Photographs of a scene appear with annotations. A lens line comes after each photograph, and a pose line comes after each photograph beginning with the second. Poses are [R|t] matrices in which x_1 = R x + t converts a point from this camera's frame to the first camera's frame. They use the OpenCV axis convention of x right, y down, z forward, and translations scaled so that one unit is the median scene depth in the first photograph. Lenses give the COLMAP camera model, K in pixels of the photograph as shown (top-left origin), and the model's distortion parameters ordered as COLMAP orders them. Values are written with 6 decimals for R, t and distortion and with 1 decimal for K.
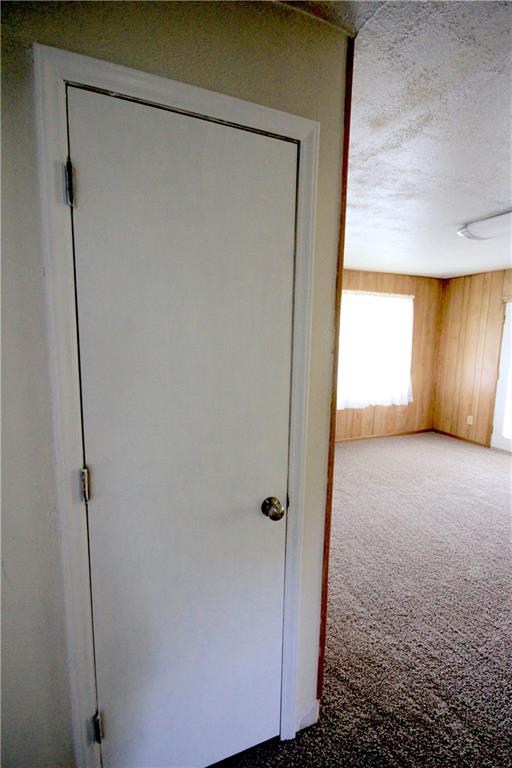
lens RADIAL K [[363.8, 0, 259.8], [0, 363.8, 387.9], [0, 0, 1]] dist [-0.001608, 0.000193]
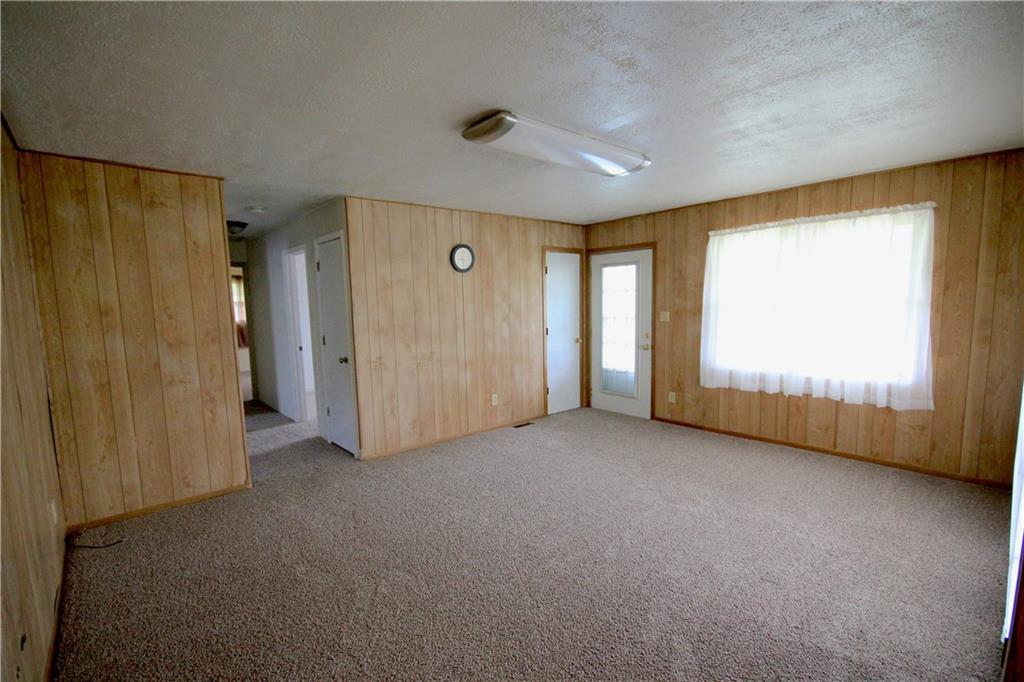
lens RADIAL K [[476.0, 0, 510.5], [0, 476.0, 358.1], [0, 0, 1]] dist [0.006422, -0.007121]
pose [[0.301268, 0.092024, -0.949089, 0.913431], [-0.106821, 0.992324, 0.062308, -0.012307], [0.947537, 0.082612, 0.308786, 0.247675]]
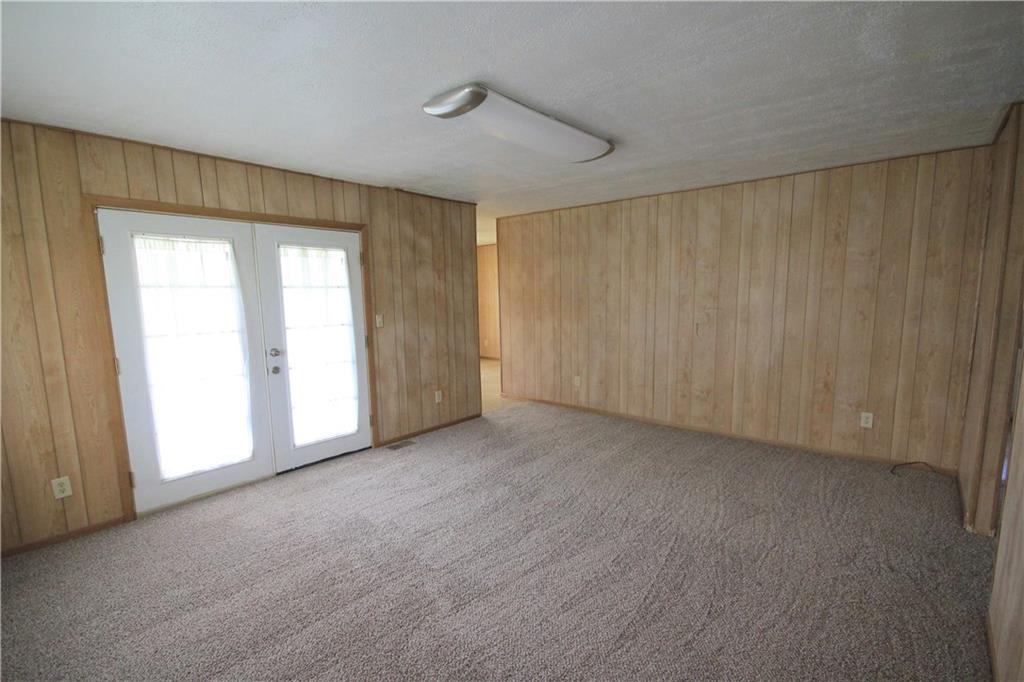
lens RADIAL K [[476.0, 0, 510.5], [0, 476.0, 358.1], [0, 0, 1]] dist [0.006422, -0.007121]
pose [[-0.438591, -0.134899, 0.888504, -0.102331], [0.131443, 0.968408, 0.211915, -0.100874], [-0.889022, 0.209732, -0.407004, 0.745751]]
